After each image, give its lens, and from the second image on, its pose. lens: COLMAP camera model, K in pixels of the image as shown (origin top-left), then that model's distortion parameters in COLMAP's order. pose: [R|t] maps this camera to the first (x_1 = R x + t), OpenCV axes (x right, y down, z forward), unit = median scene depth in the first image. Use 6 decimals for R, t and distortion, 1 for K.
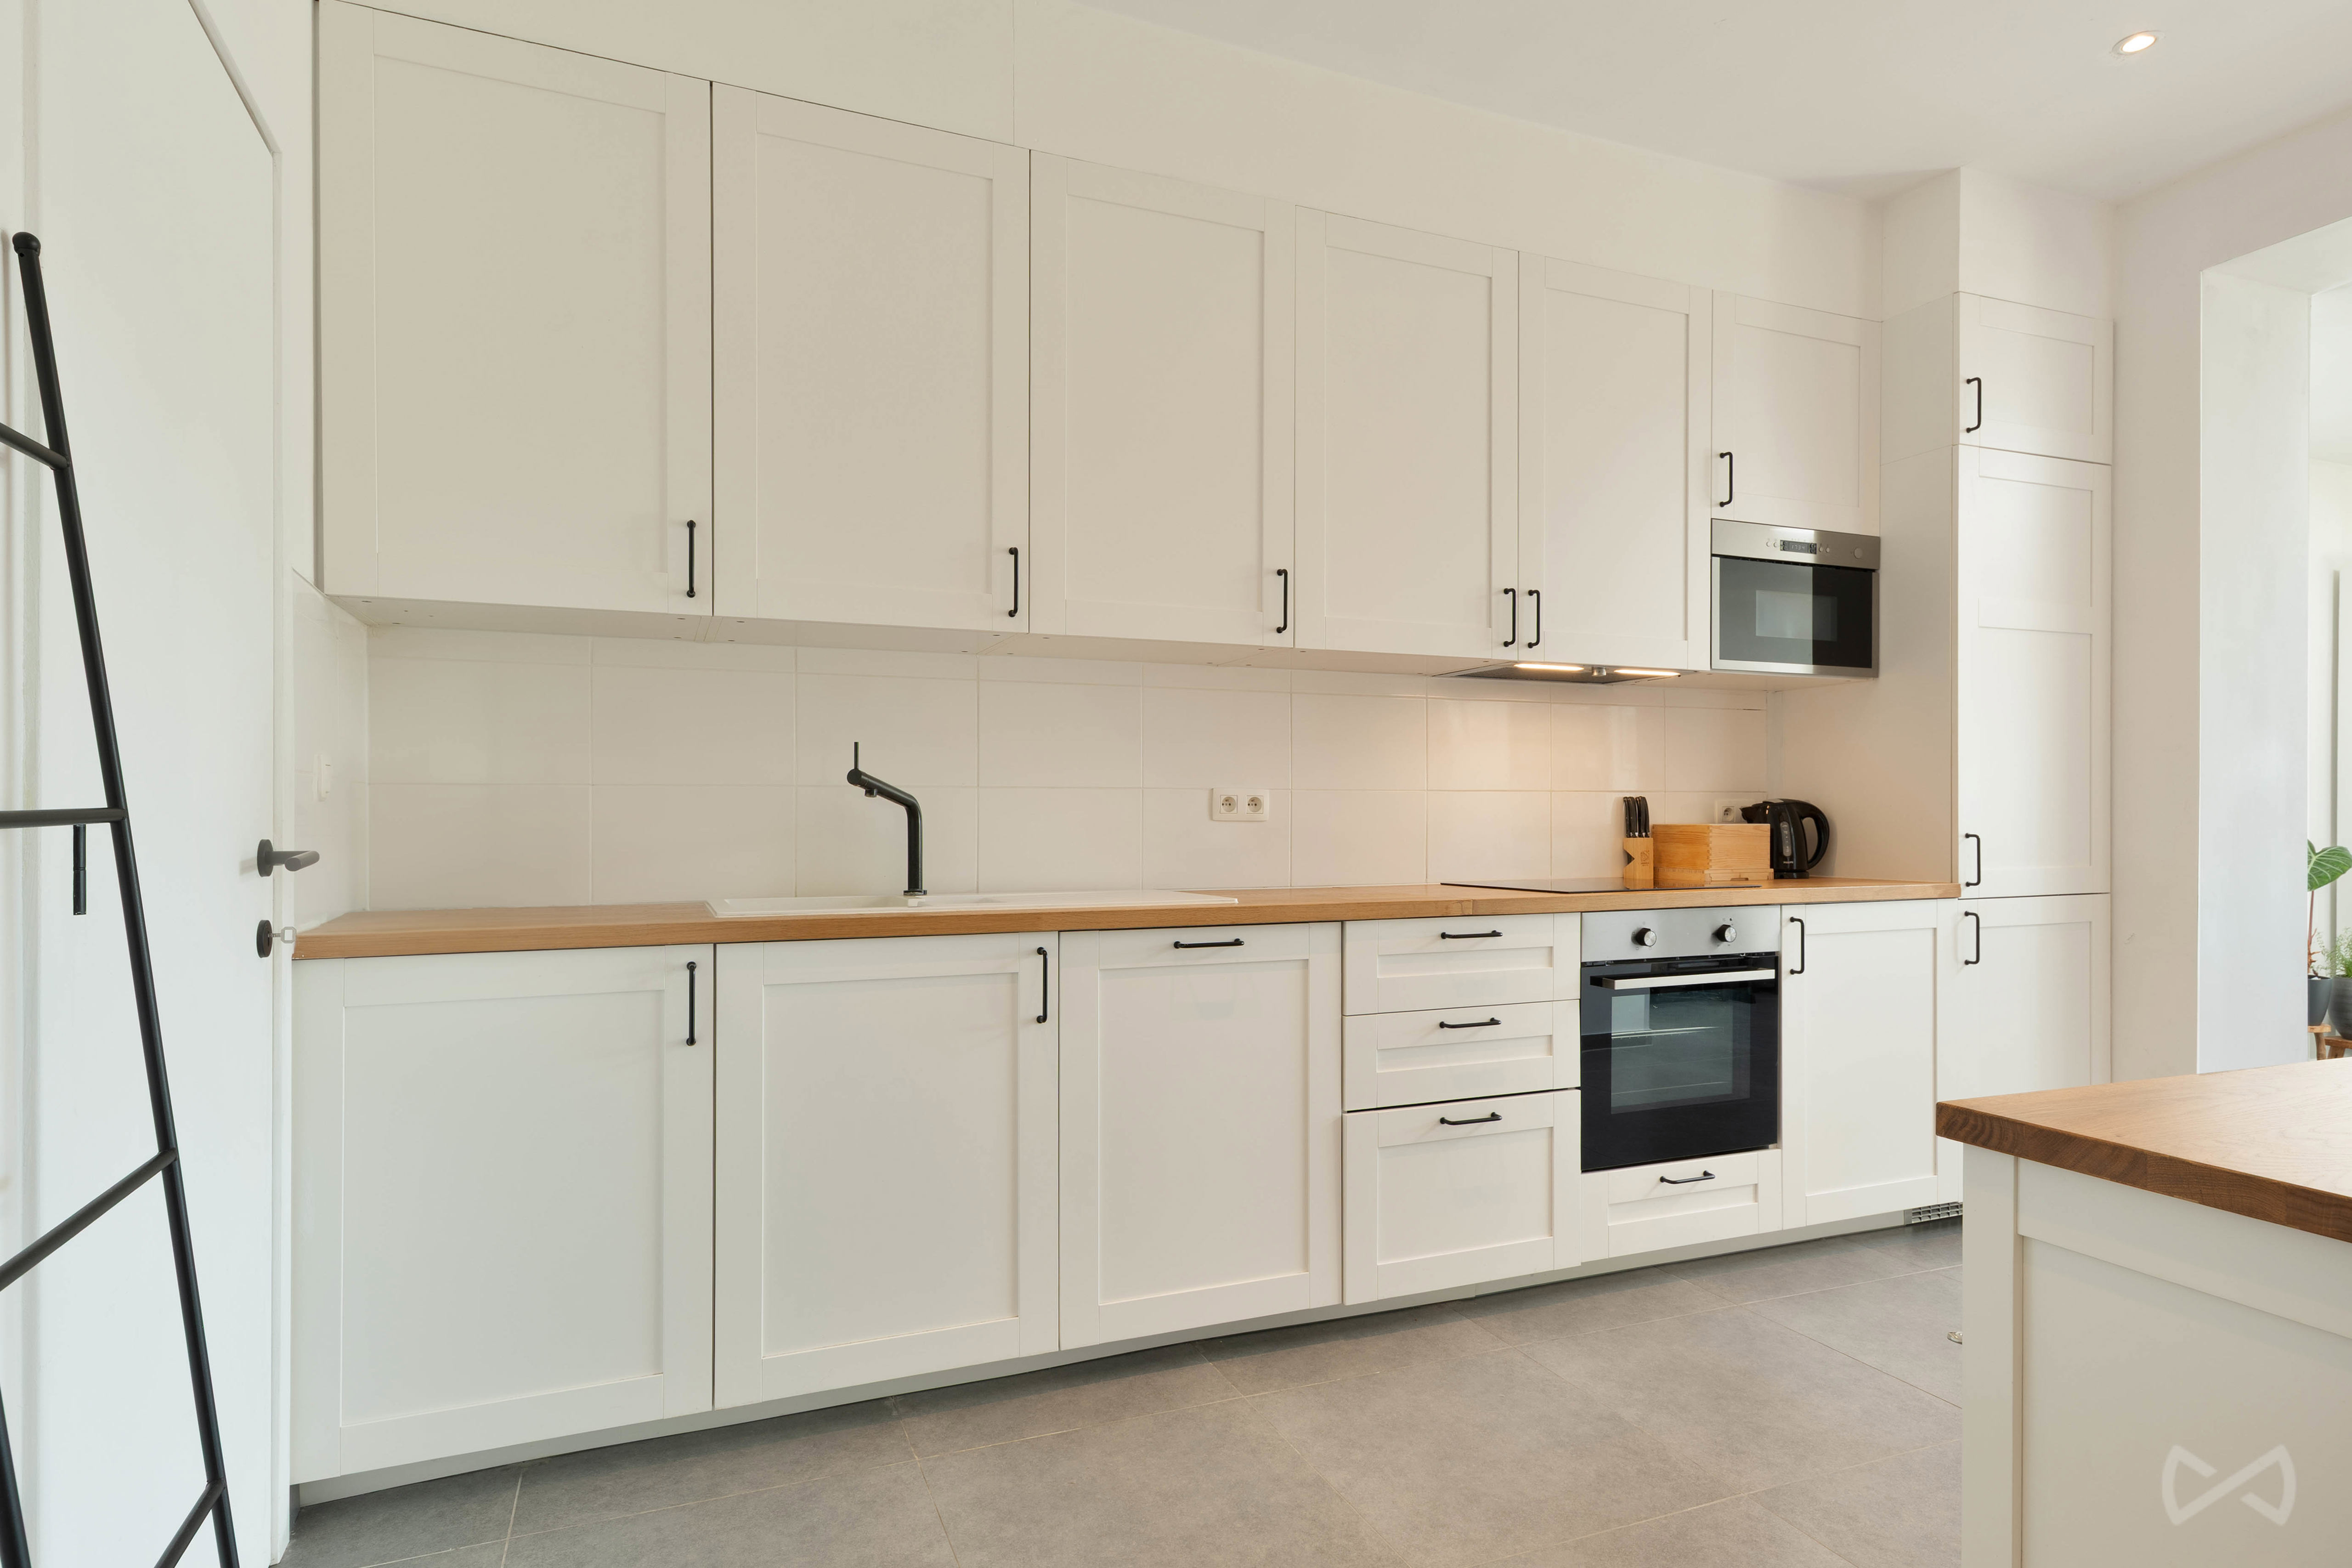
lens RADIAL K [[1253.9, 0, 1215.2], [0, 1253.9, 820.2], [0, 0, 1]] dist [0.017113, -0.004500]
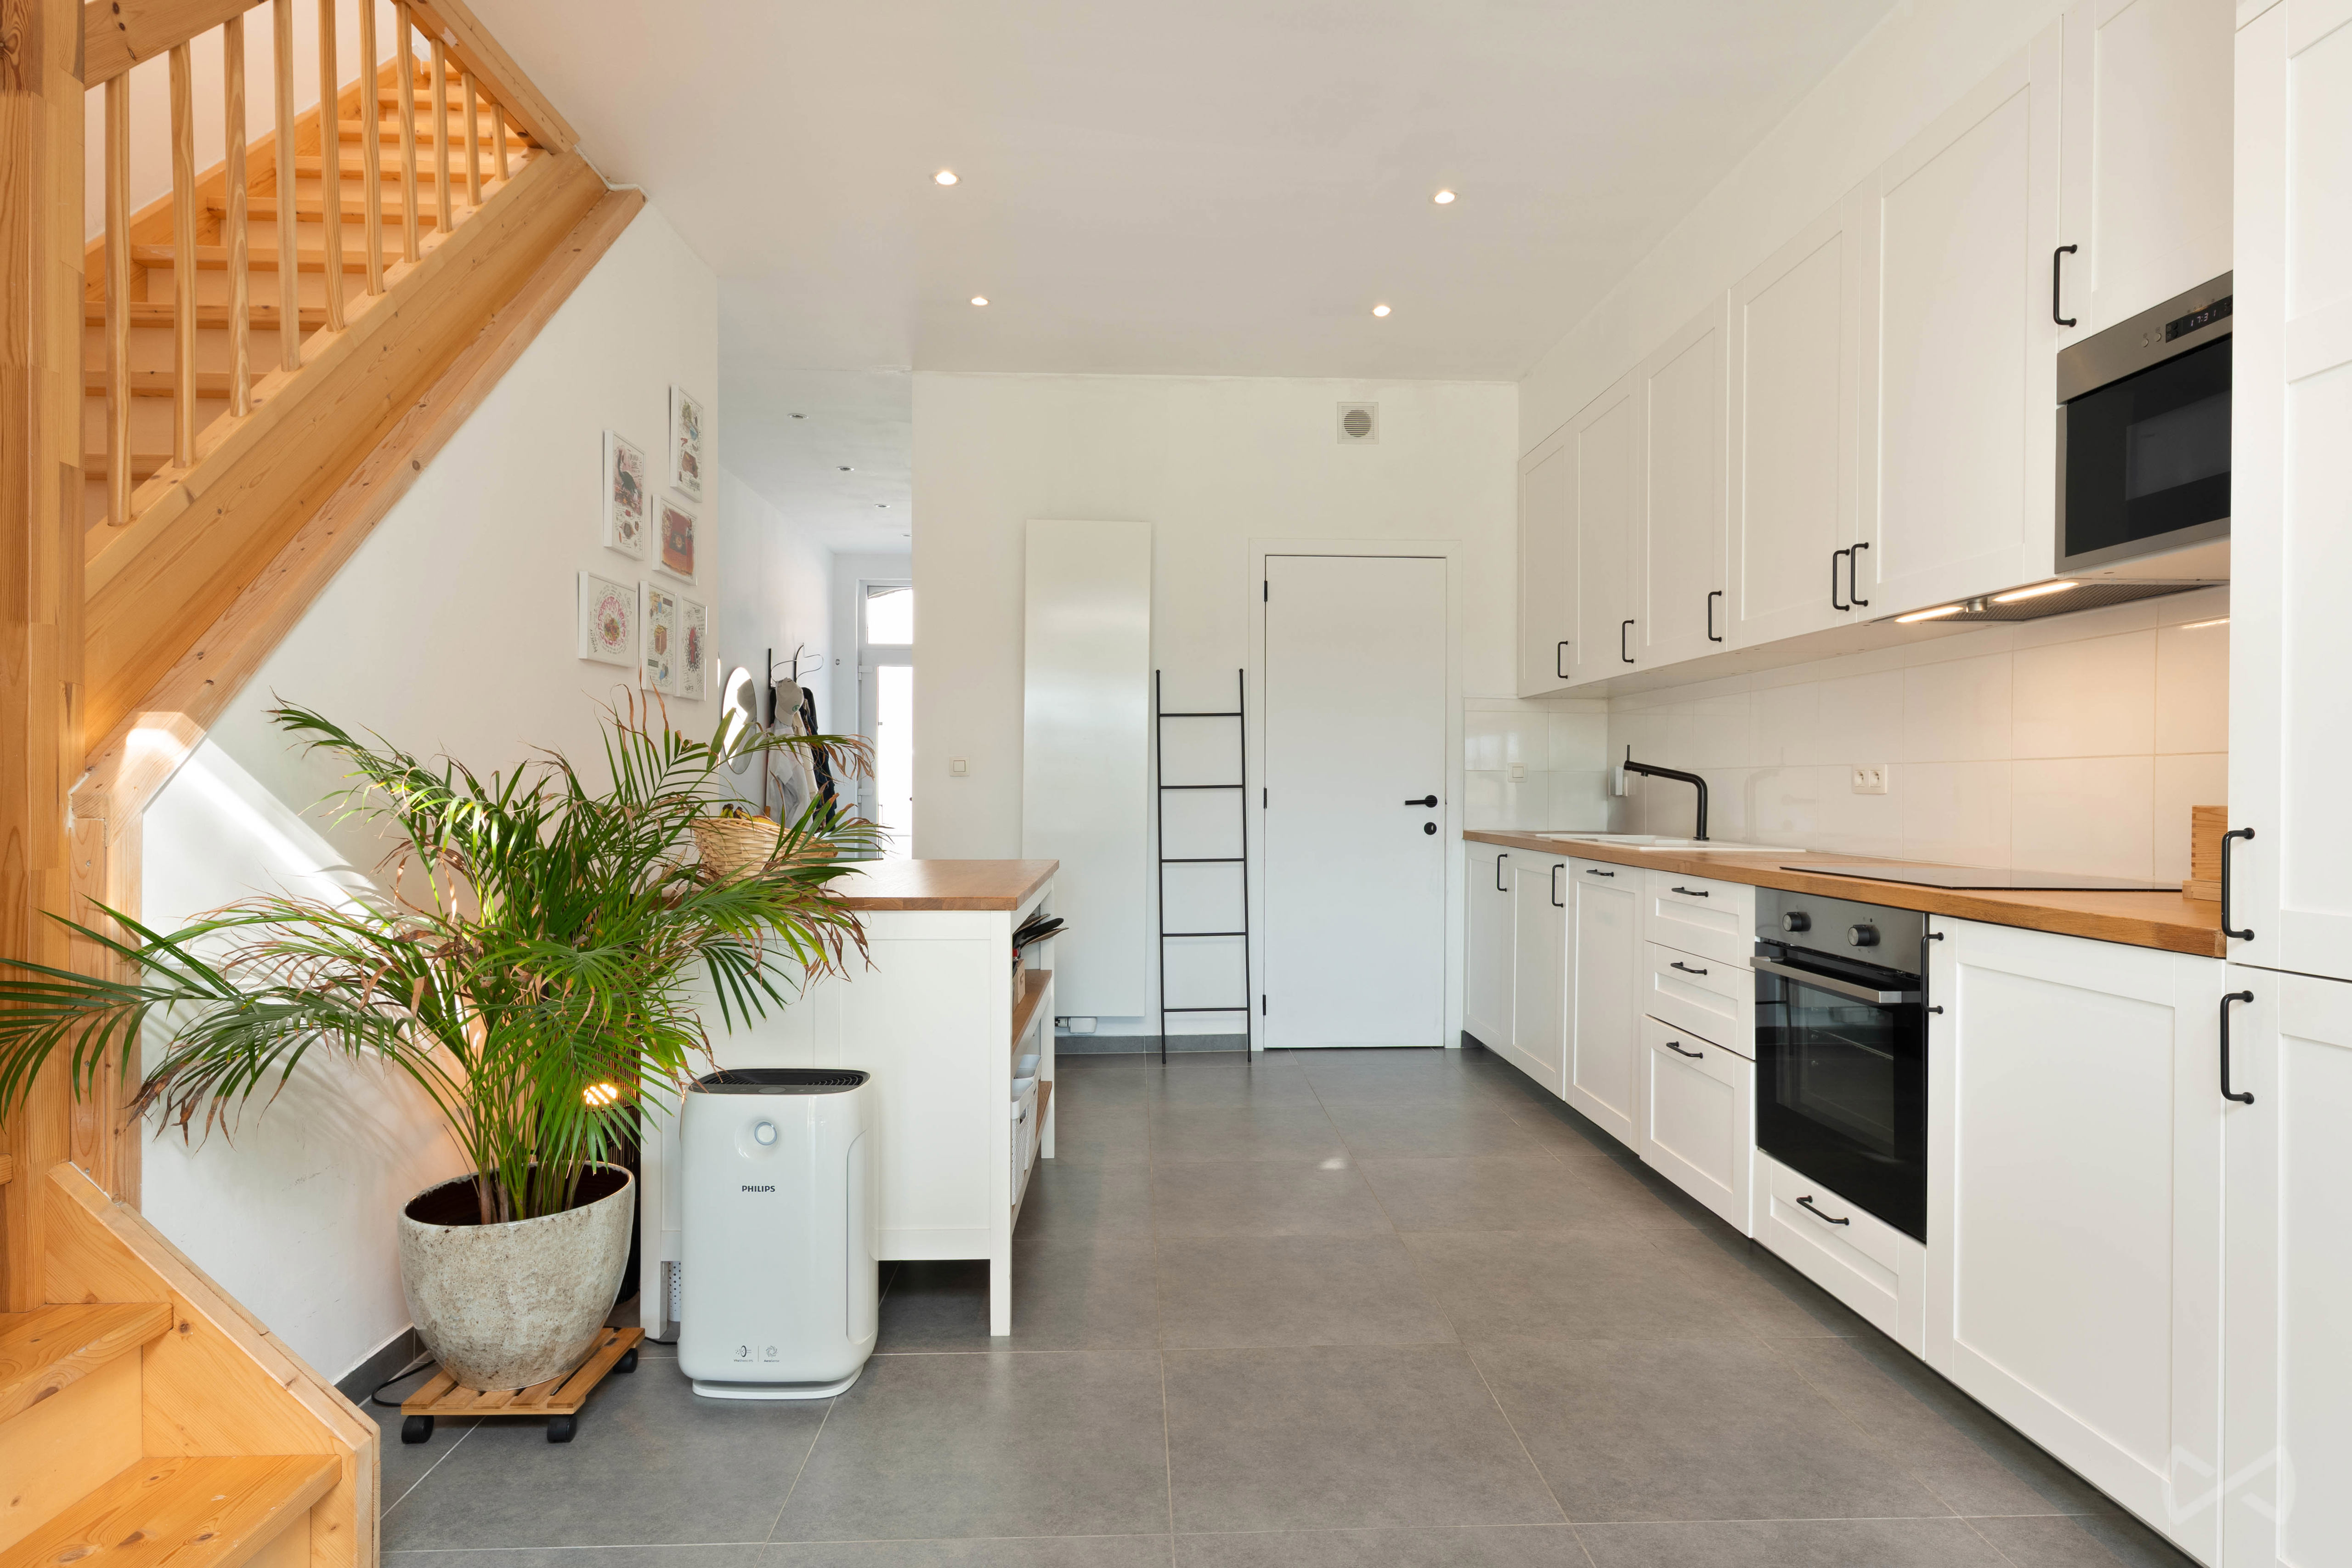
lens RADIAL K [[1253.9, 0, 1211.5], [0, 1253.9, 774.9], [0, 0, 1]] dist [0.017113, -0.004500]
pose [[-0.326116, -0.008643, -0.945290, 1.394391], [-0.004804, 0.999960, -0.007485, -0.005136], [0.945318, 0.002100, -0.326144, 0.929060]]
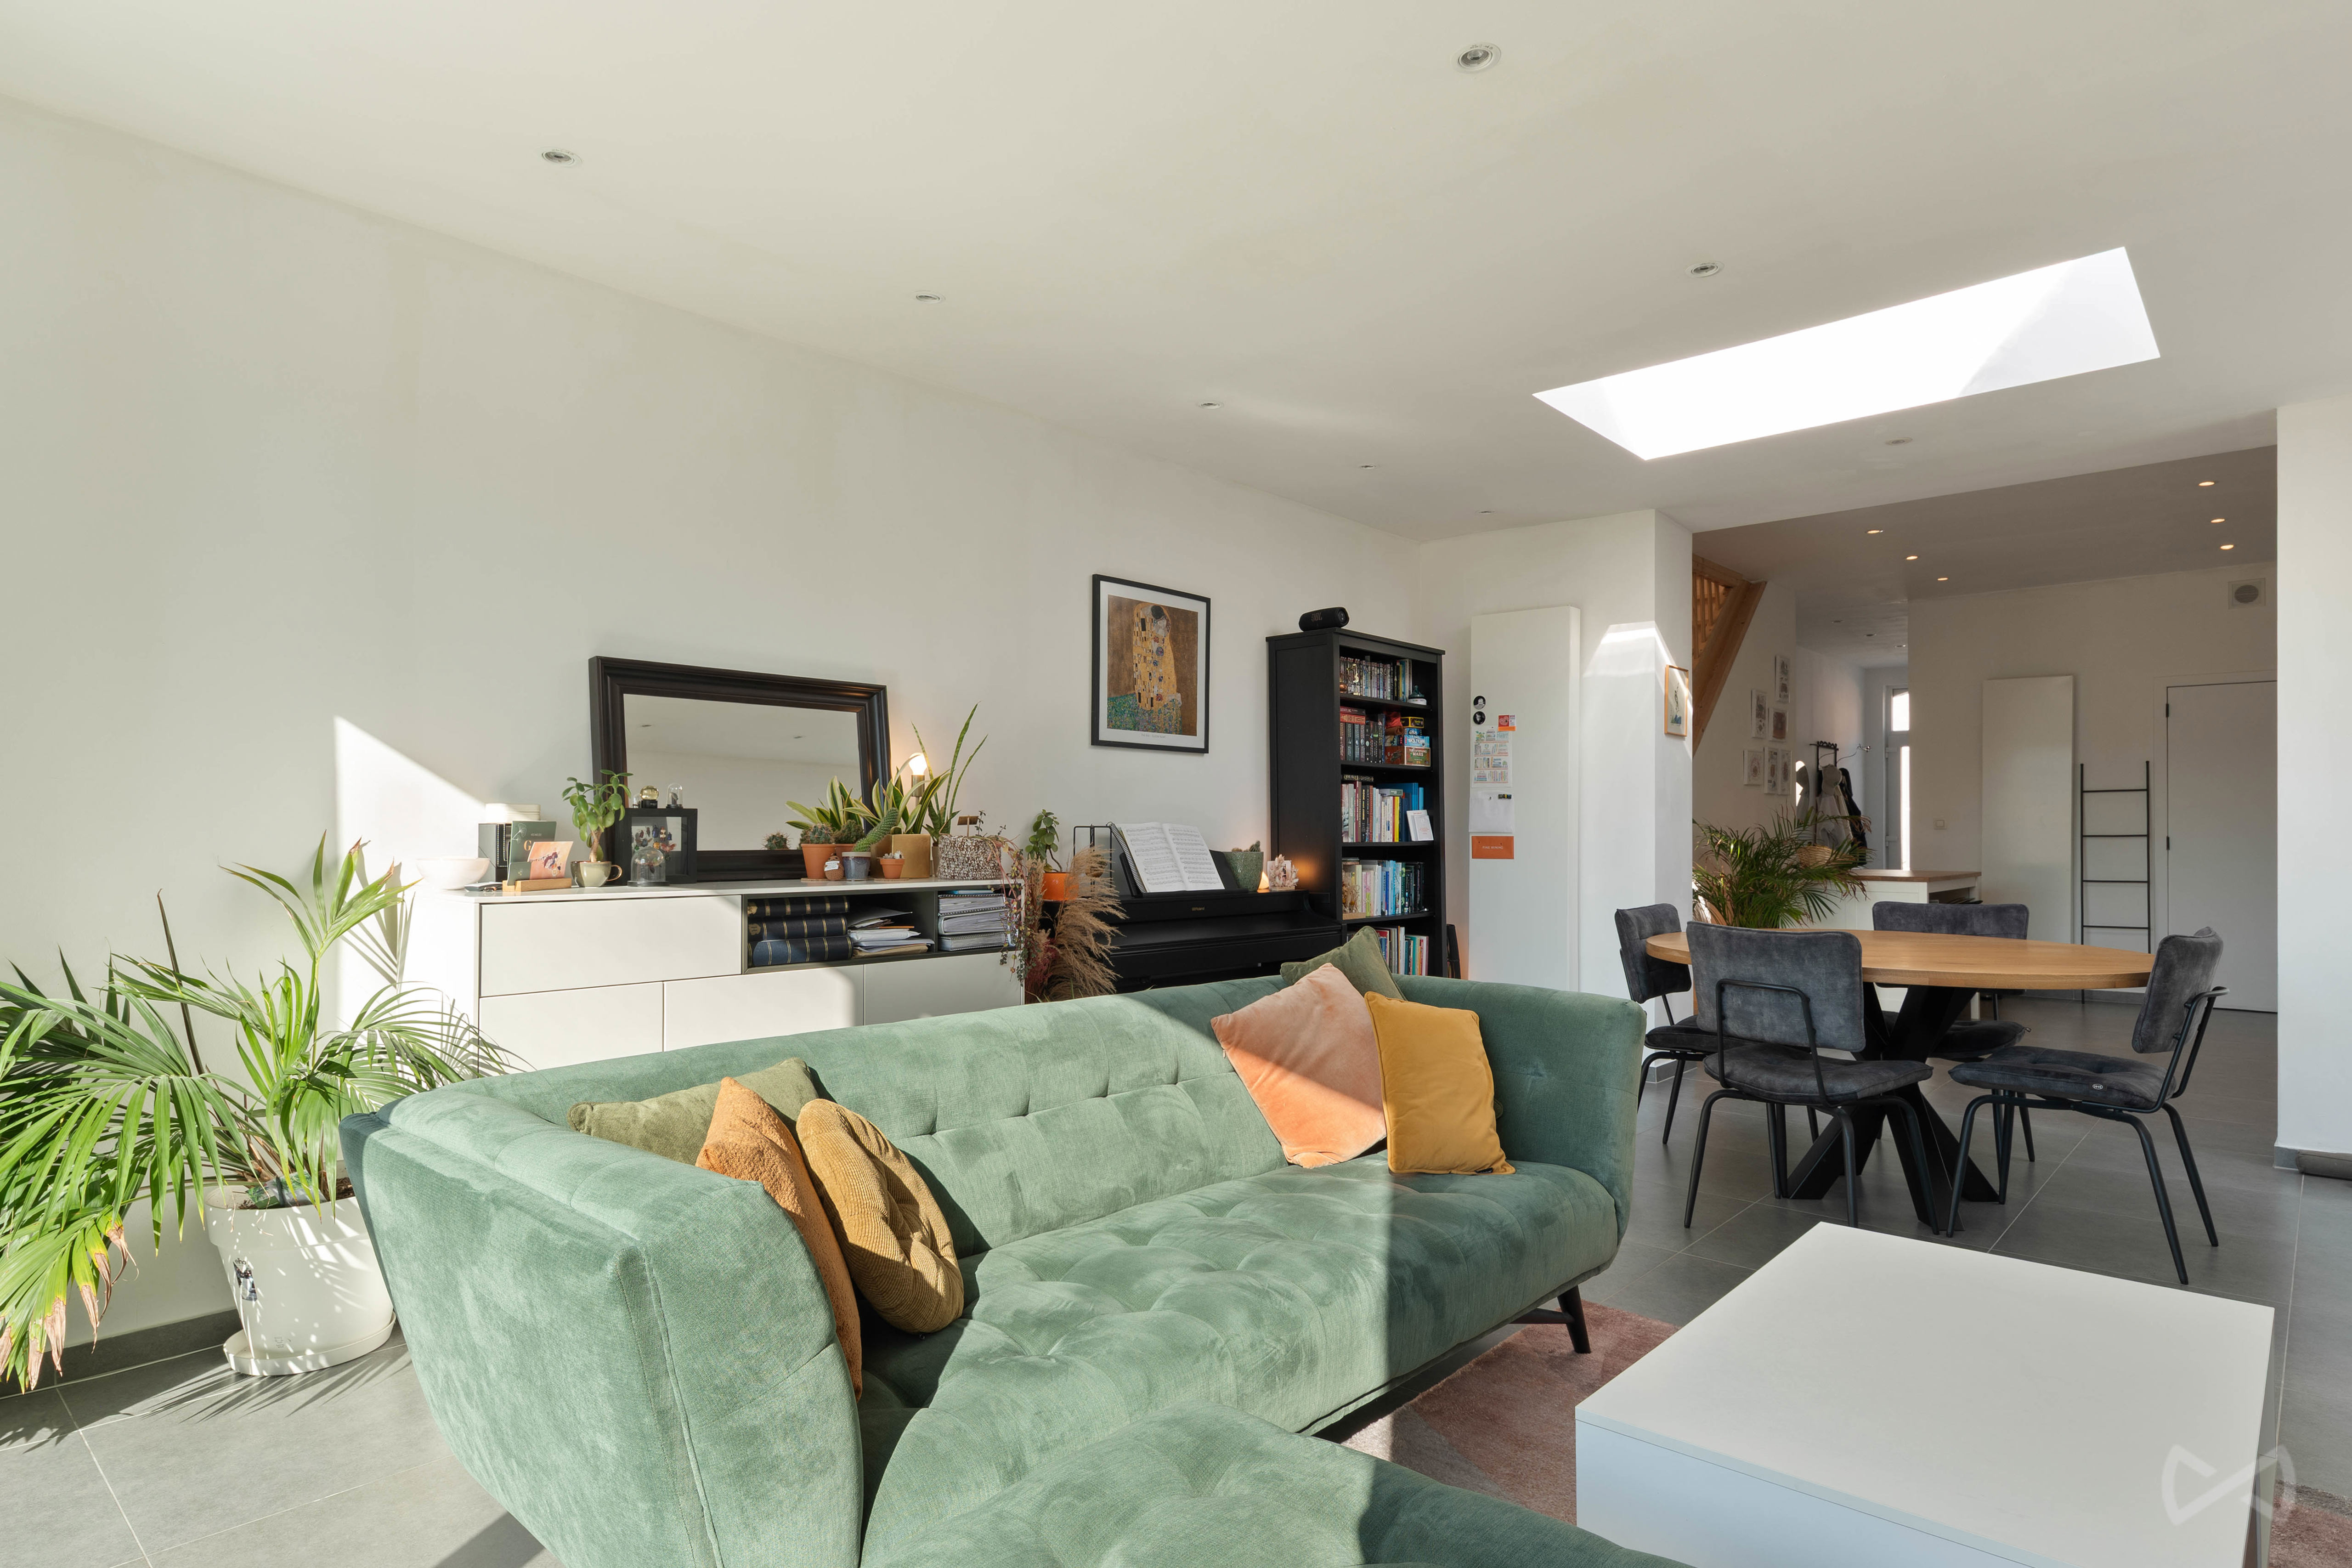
lens RADIAL K [[1253.9, 0, 1133.5], [0, 1253.9, 817.5], [0, 0, 1]] dist [0.017113, -0.004500]
pose [[-0.916681, -0.007114, -0.399556, 2.959724], [-0.005223, 0.999969, -0.005821, -0.014912], [0.399586, -0.003250, -0.916690, 2.116921]]
